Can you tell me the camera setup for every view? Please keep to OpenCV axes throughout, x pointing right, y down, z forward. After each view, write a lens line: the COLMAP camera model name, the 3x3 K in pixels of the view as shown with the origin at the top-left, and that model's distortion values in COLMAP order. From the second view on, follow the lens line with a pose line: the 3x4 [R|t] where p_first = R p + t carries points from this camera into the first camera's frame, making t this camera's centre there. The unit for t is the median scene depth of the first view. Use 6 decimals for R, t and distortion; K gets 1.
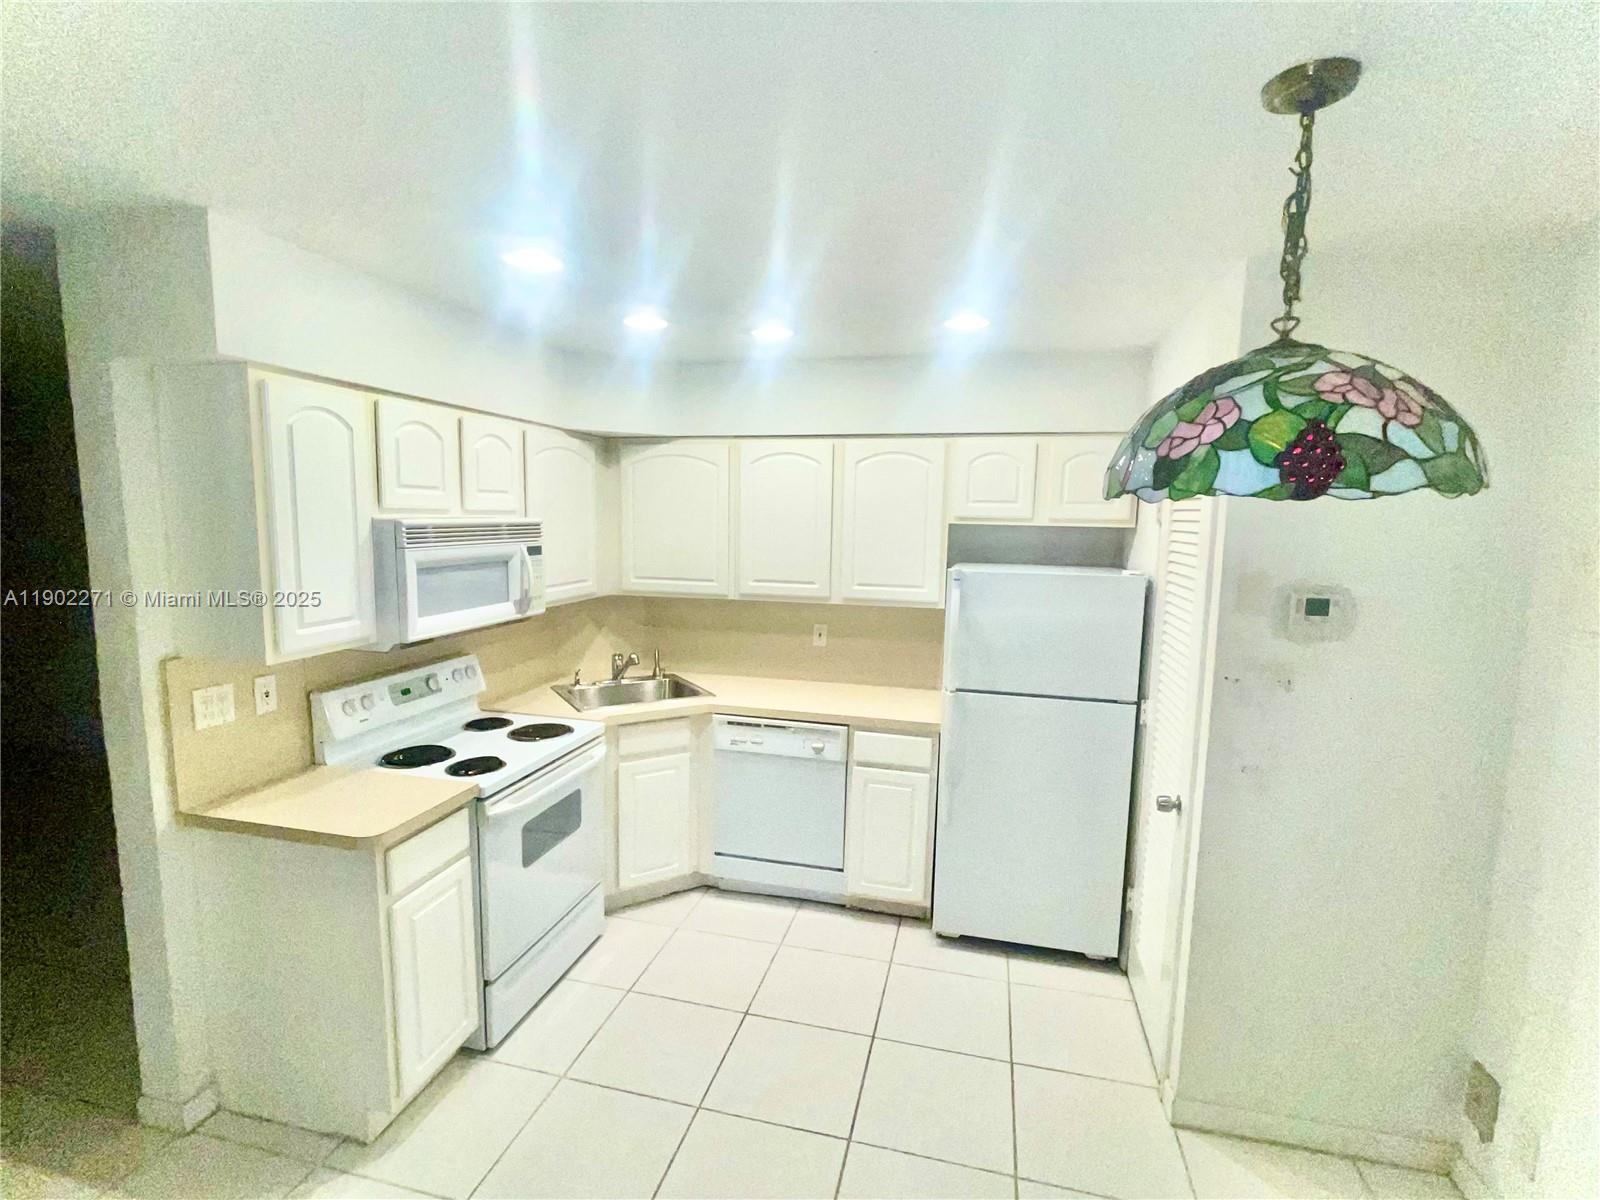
lens RADIAL K [[766.3, 0, 793.6], [0, 766.3, 606.7], [0, 0, 1]] dist [0.000960, 0.000245]
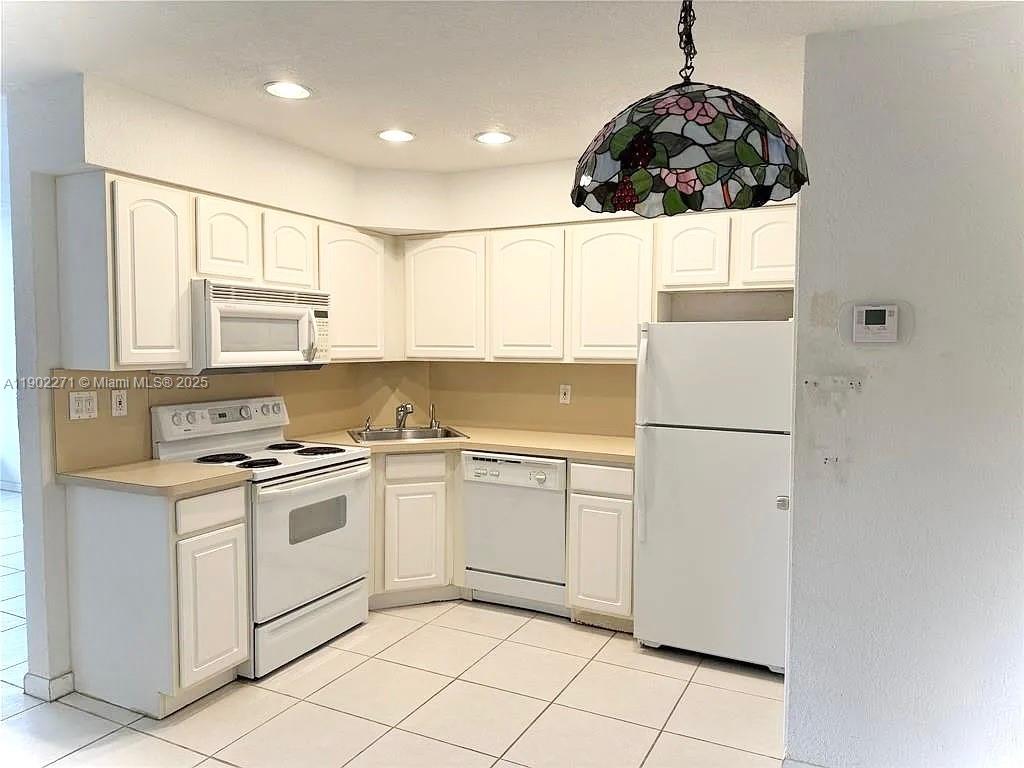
lens RADIAL K [[726.5, 0, 514.3], [0, 726.5, 383.6], [0, 0, 1]] dist [0.061745, -0.064950]
pose [[0.976581, 0.000568, -0.215149, 0.269003], [-0.014944, 0.997761, -0.065196, 0.128691], [0.214630, 0.066885, 0.974403, -0.150622]]
